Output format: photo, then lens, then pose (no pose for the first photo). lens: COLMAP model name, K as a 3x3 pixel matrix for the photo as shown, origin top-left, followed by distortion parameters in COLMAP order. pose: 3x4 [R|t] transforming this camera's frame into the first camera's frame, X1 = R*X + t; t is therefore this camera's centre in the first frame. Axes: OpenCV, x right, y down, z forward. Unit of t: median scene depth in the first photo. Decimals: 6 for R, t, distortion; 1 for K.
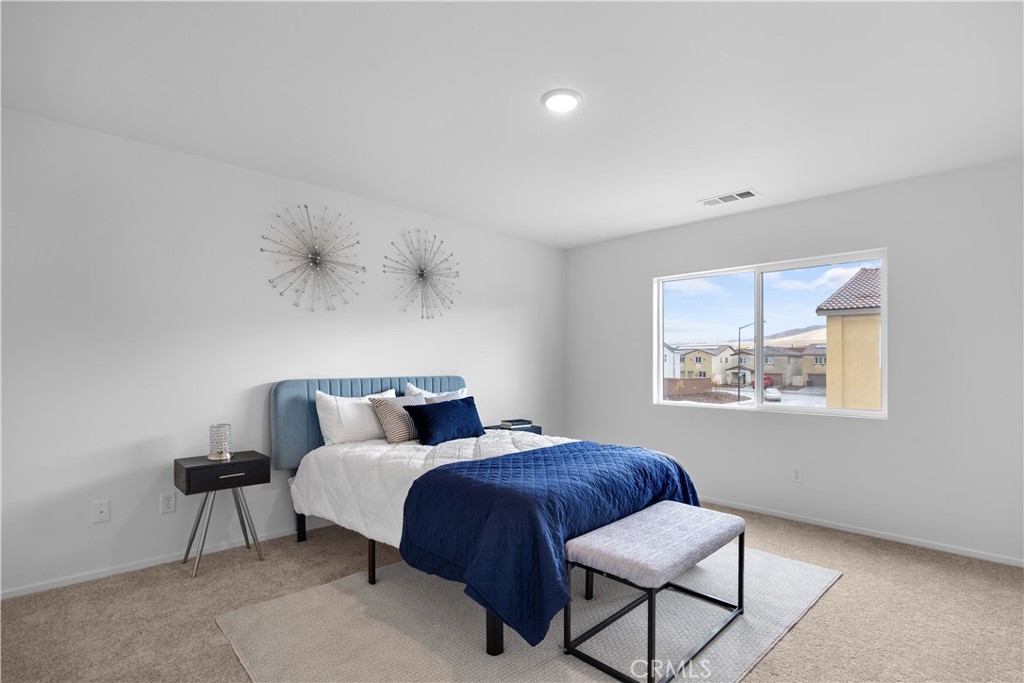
lens RADIAL K [[491.9, 0, 511.9], [0, 491.9, 347.0], [0, 0, 1]] dist [-0.017717, 0.000220]
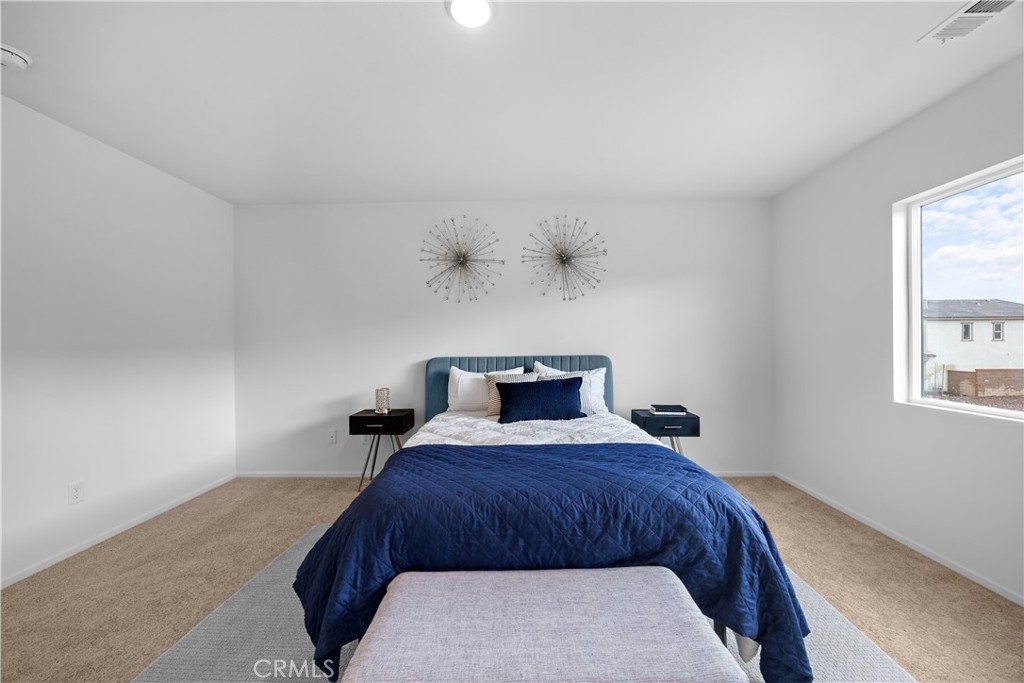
lens RADIAL K [[385.0, 0, 512.0], [0, 385.0, 341.5], [0, 0, 1]] dist [-0.002301, -0.000049]
pose [[0.708529, -0.014260, -0.705537, 0.377448], [0.035391, 0.999256, 0.015345, 0.015643], [0.704793, -0.035842, 0.708507, 0.394989]]
